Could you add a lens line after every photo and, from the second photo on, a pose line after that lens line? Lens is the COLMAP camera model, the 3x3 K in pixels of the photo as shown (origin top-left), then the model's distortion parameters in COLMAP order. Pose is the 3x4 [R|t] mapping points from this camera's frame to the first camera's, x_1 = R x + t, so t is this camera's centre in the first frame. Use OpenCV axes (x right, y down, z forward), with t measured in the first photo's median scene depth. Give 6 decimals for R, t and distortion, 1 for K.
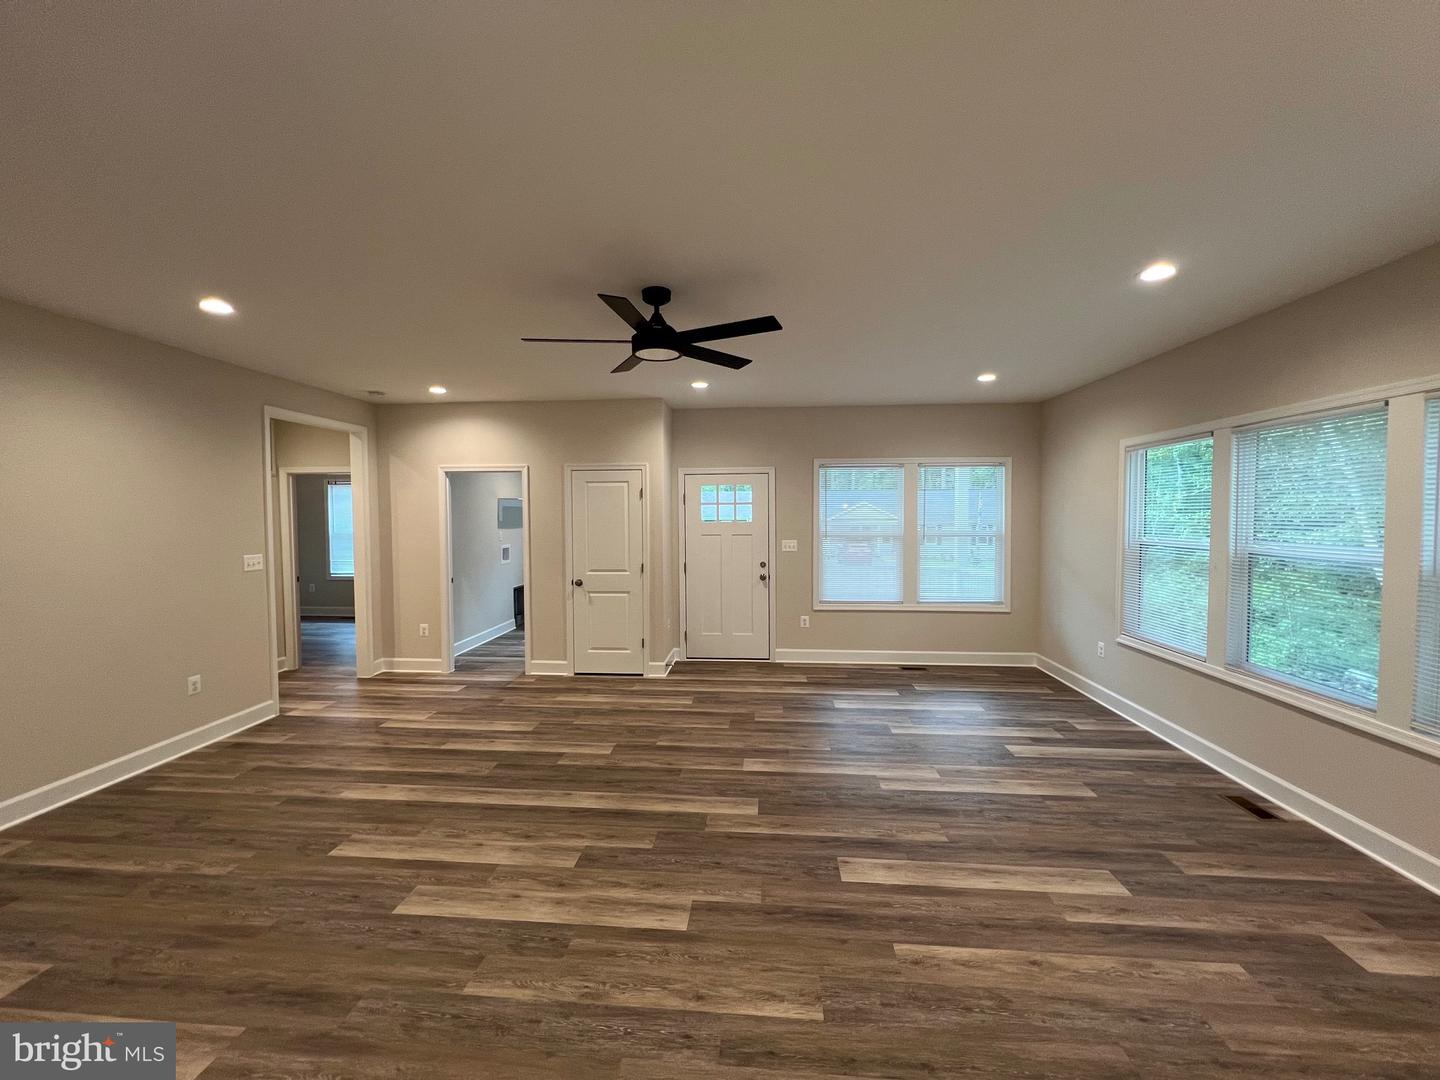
lens RADIAL K [[575.6, 0, 718.1], [0, 575.6, 536.8], [0, 0, 1]] dist [-0.001028, 0.000352]
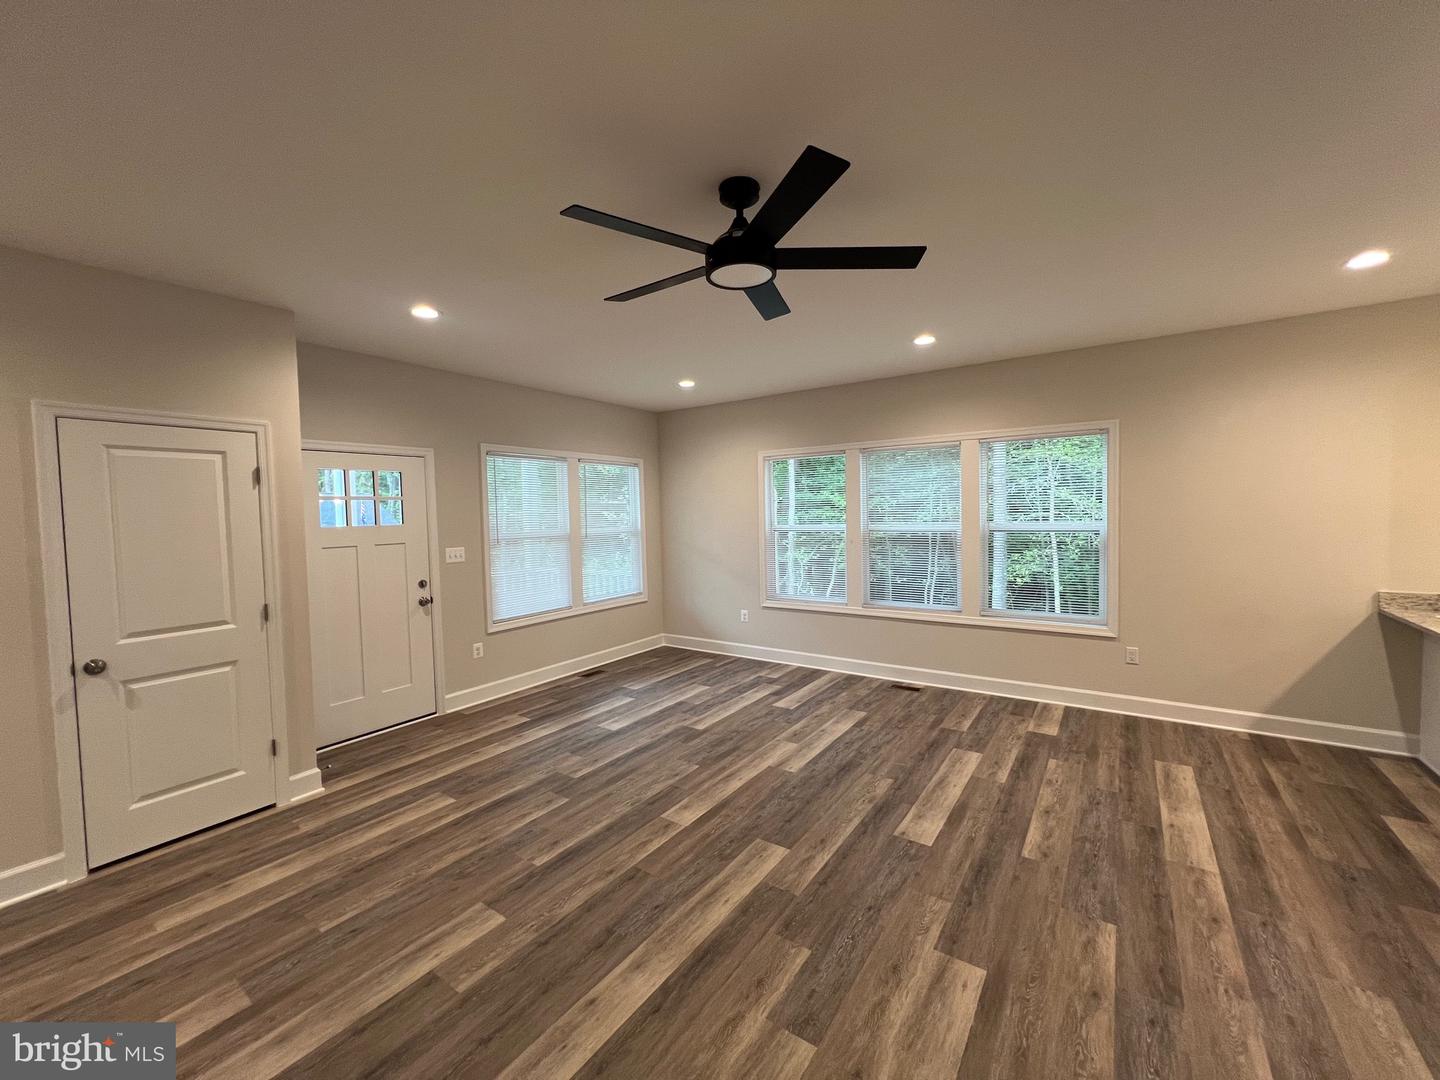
lens RADIAL K [[575.6, 0, 718.1], [0, 575.6, 536.8], [0, 0, 1]] dist [-0.001028, 0.000352]
pose [[0.502650, -0.044572, 0.863340, -0.578802], [0.054350, 0.998324, 0.019897, -0.007599], [-0.862780, 0.036921, 0.504229, 0.522347]]
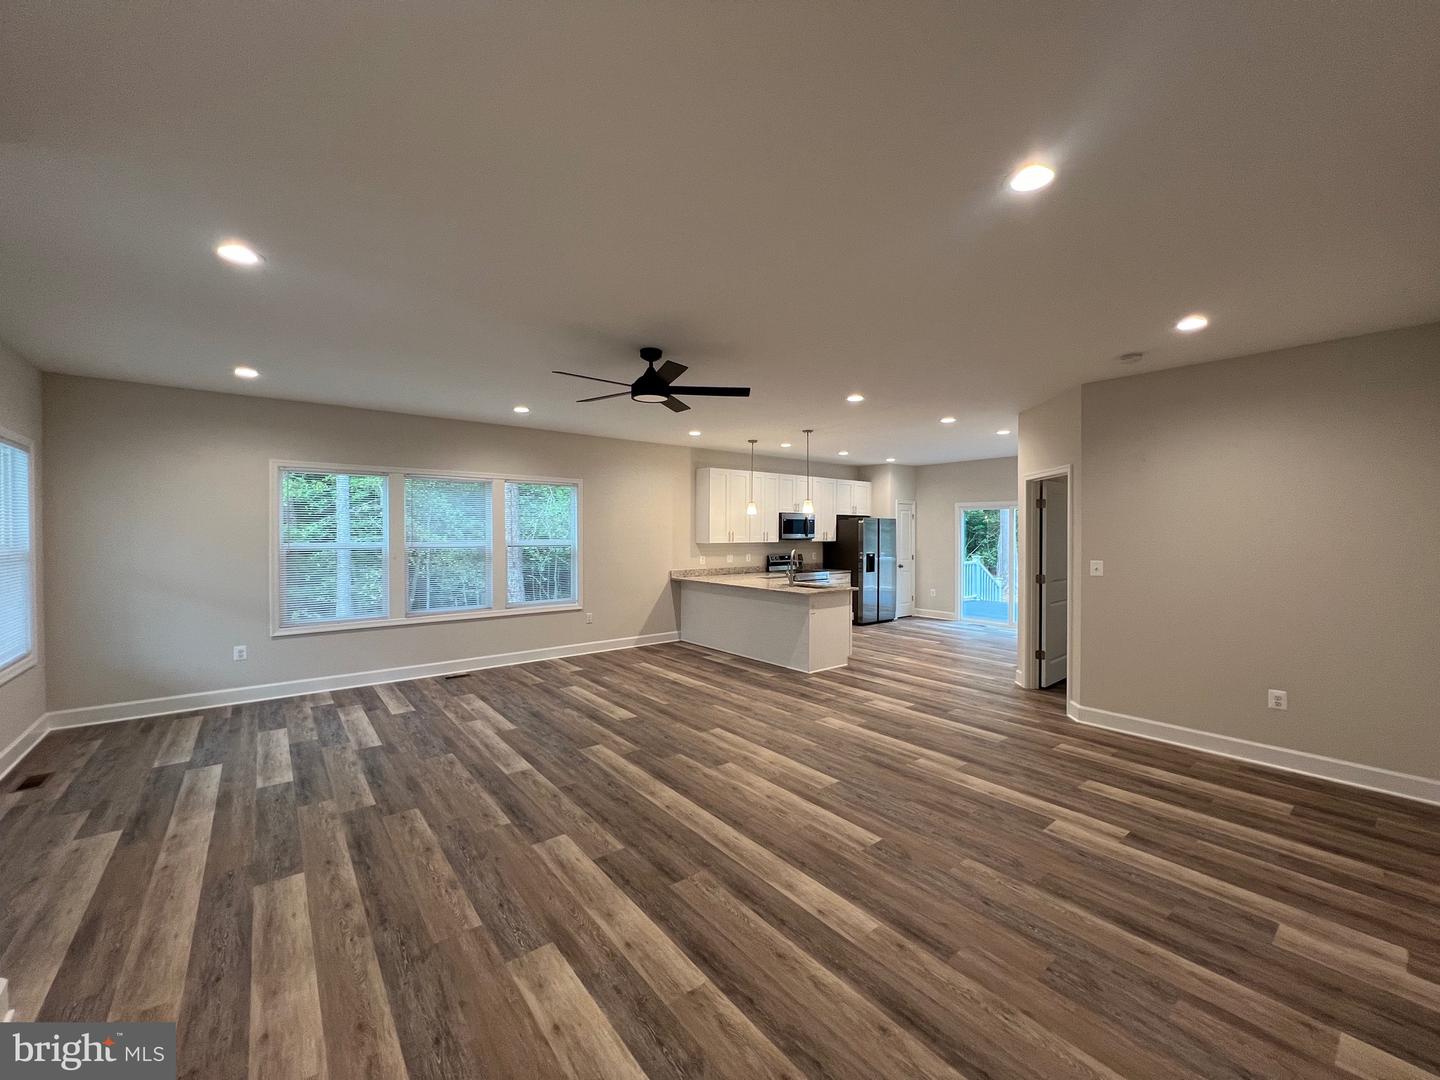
lens RADIAL K [[574.2, 0, 718.0], [0, 574.2, 537.2], [0, 0, 1]] dist [-0.000221, 0.000221]
pose [[-0.686846, -0.005008, 0.726786, -0.893819], [0.029653, 0.998951, 0.034906, -0.033186], [-0.726198, 0.045527, -0.685976, 1.386769]]
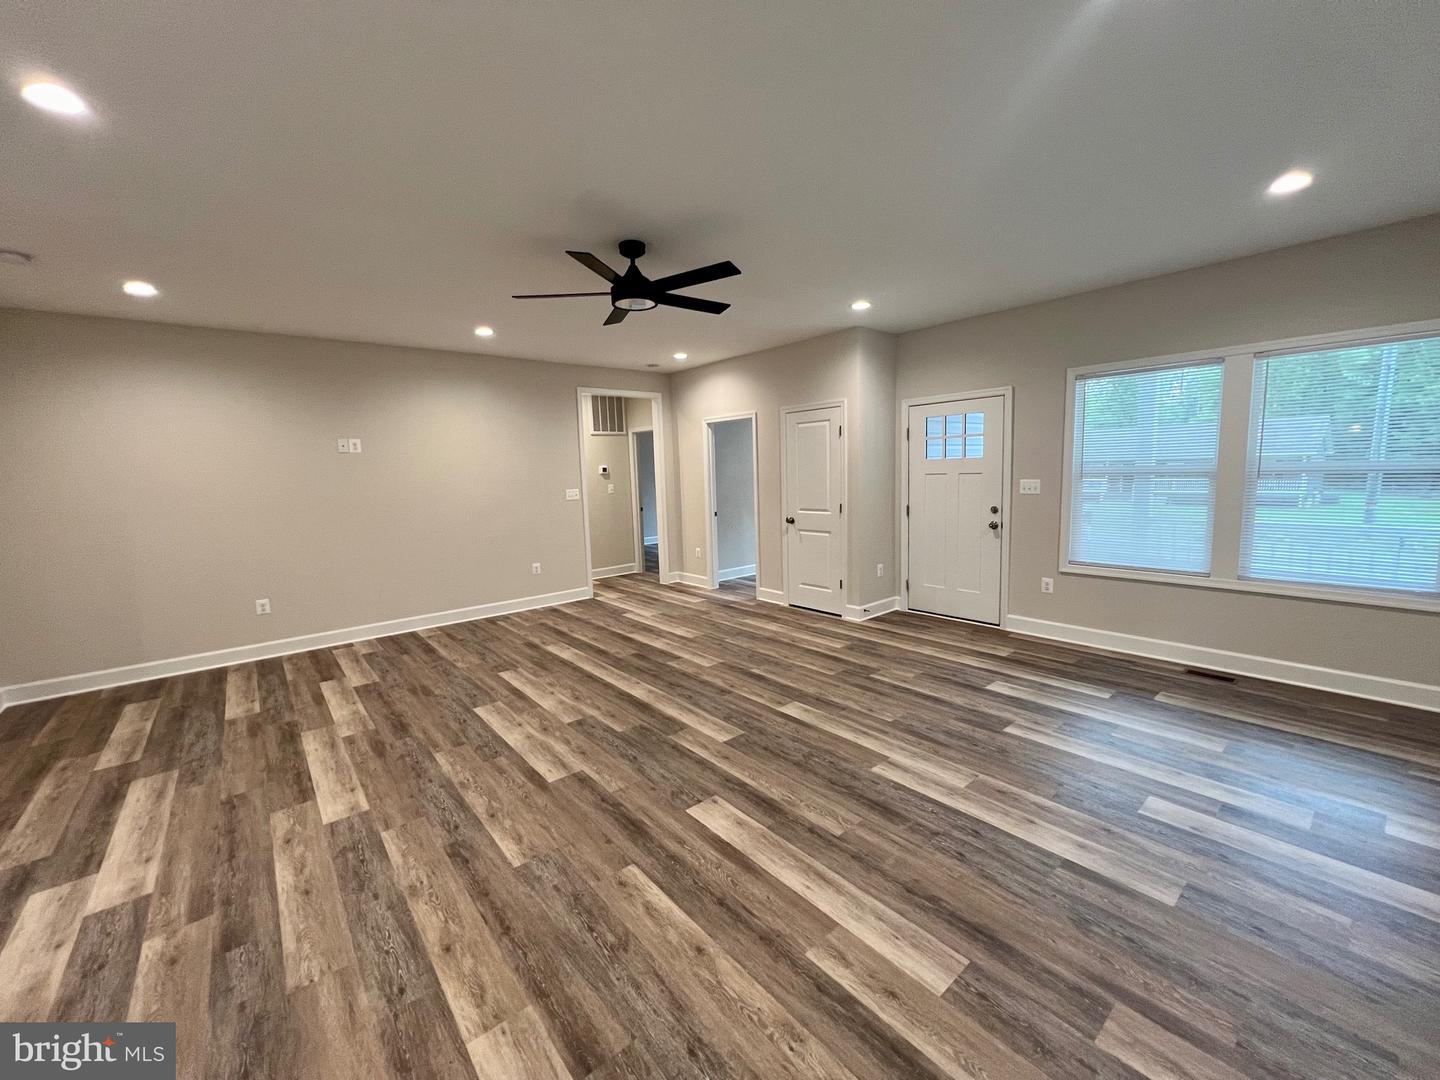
lens RADIAL K [[575.6, 0, 718.1], [0, 575.6, 536.8], [0, 0, 1]] dist [-0.001028, 0.000352]
pose [[0.703978, 0.065994, -0.707149, 0.625310], [-0.000477, 0.995717, 0.092450, 0.018198], [0.710222, -0.064746, 0.700994, 0.243118]]
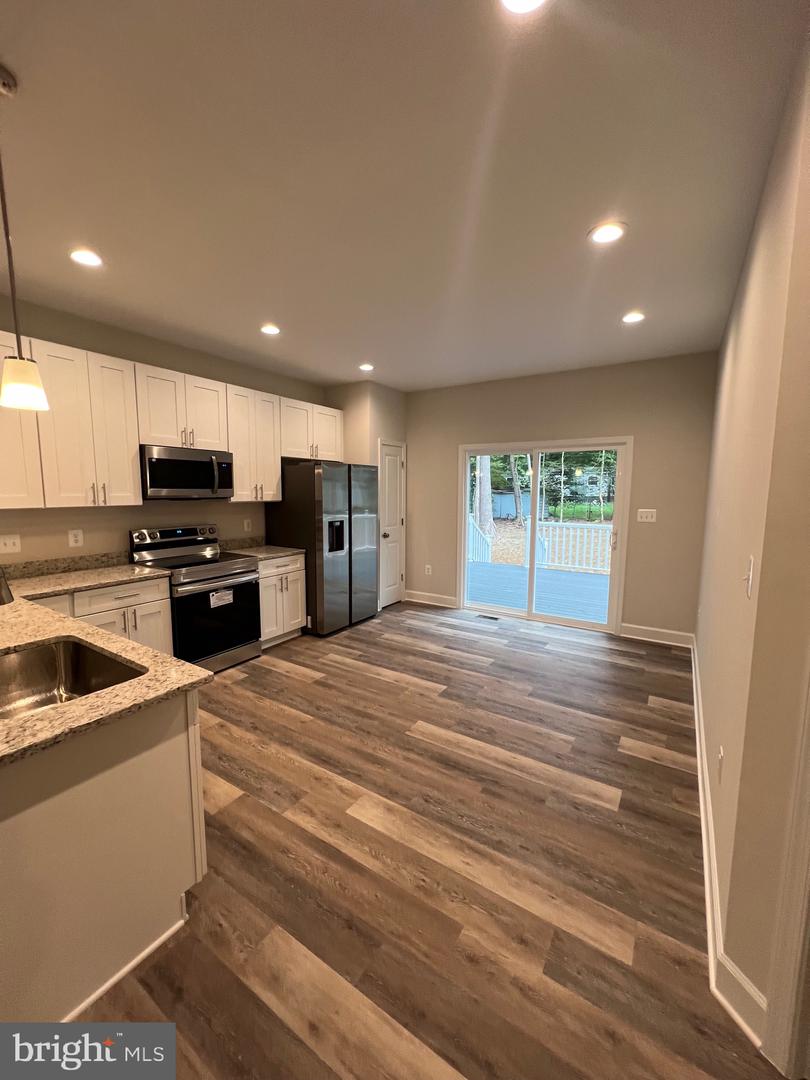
lens RADIAL K [[431.7, 0, 407.4], [0, 431.7, 538.3], [0, 0, 1]] dist [-0.001028, 0.000352]
pose [[-0.884365, -0.054526, 0.463601, -0.243271], [0.017140, 0.988692, 0.148980, 0.021506], [-0.466482, 0.139699, -0.873429, 0.123718]]
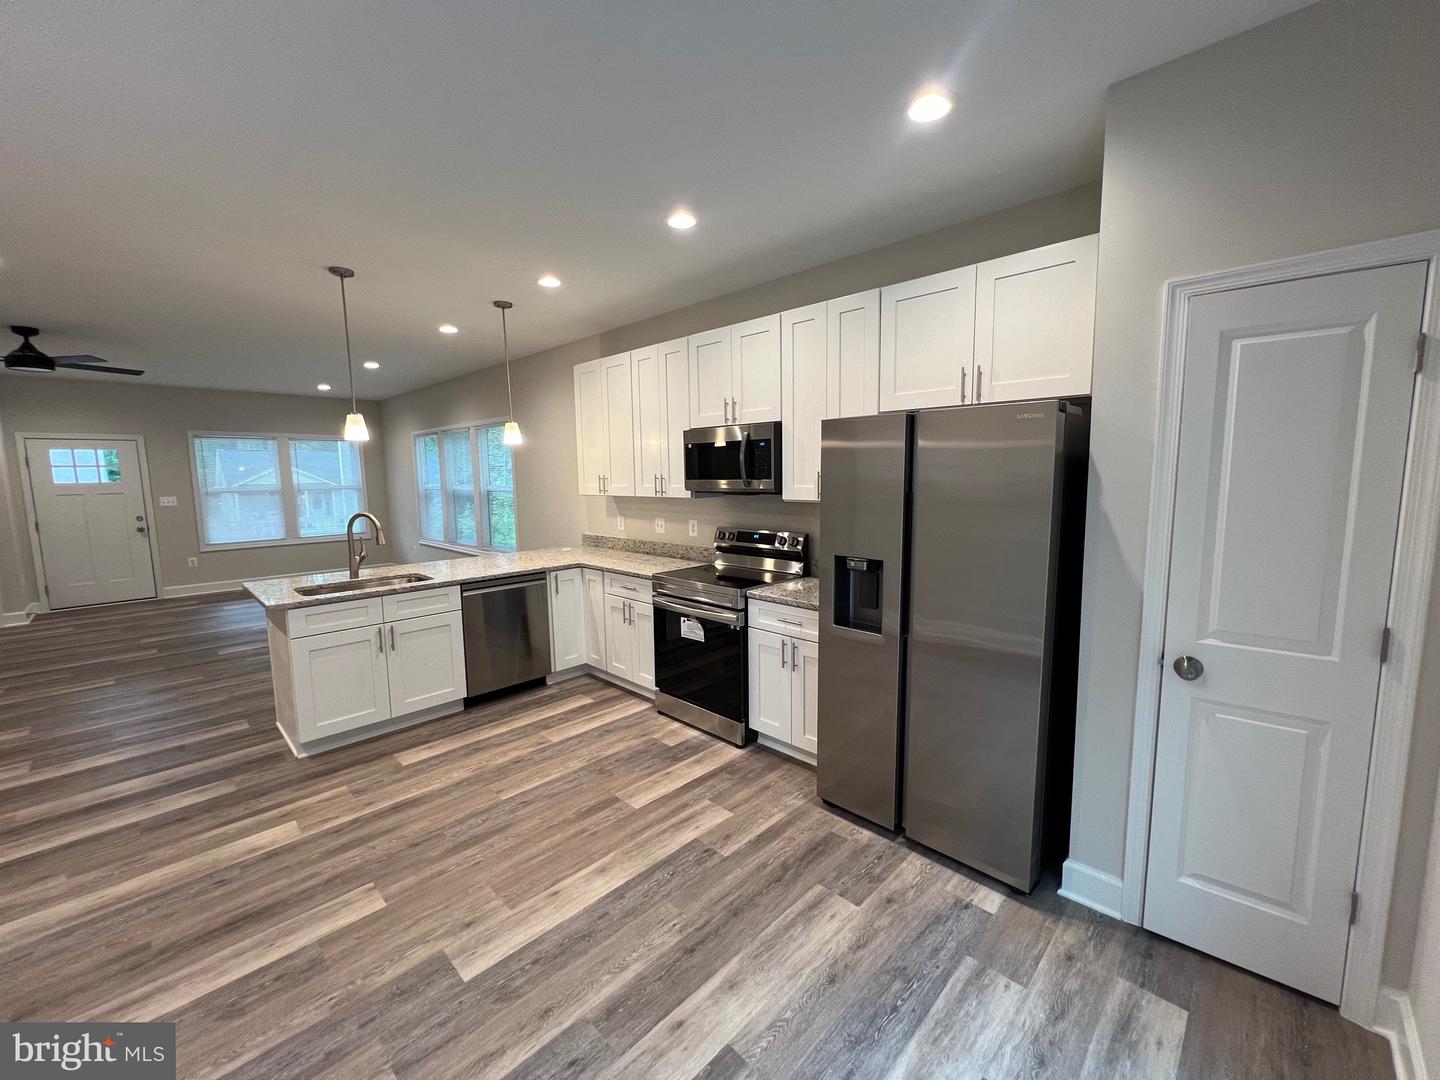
lens RADIAL K [[574.2, 0, 718.0], [0, 574.2, 537.2], [0, 0, 1]] dist [-0.000221, 0.000221]
pose [[0.636367, -0.090671, 0.766039, -0.118515], [0.041727, 0.995660, 0.083186, 0.062050], [-0.770257, -0.020972, 0.637389, -1.087671]]
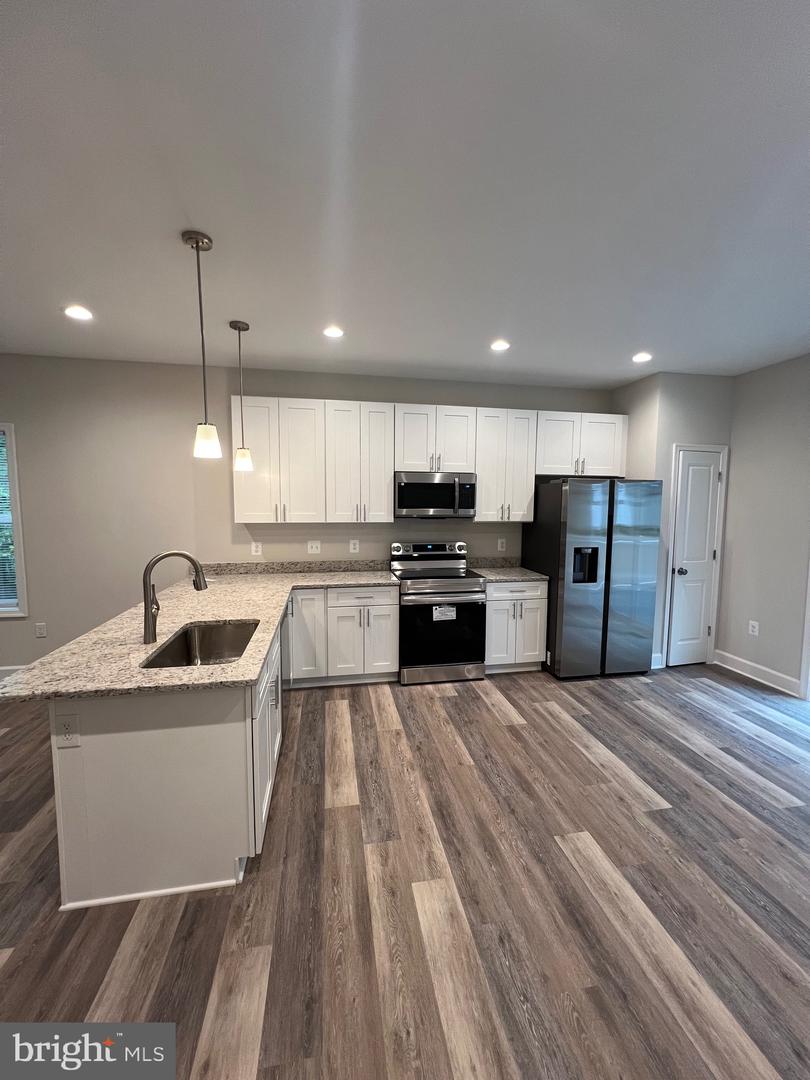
lens RADIAL K [[431.7, 0, 407.4], [0, 431.7, 538.3], [0, 0, 1]] dist [-0.001028, 0.000352]
pose [[-0.268352, -0.079032, 0.960074, -0.364211], [0.034496, 0.995201, 0.091566, 0.020287], [-0.962703, 0.057690, -0.264338, -0.155545]]
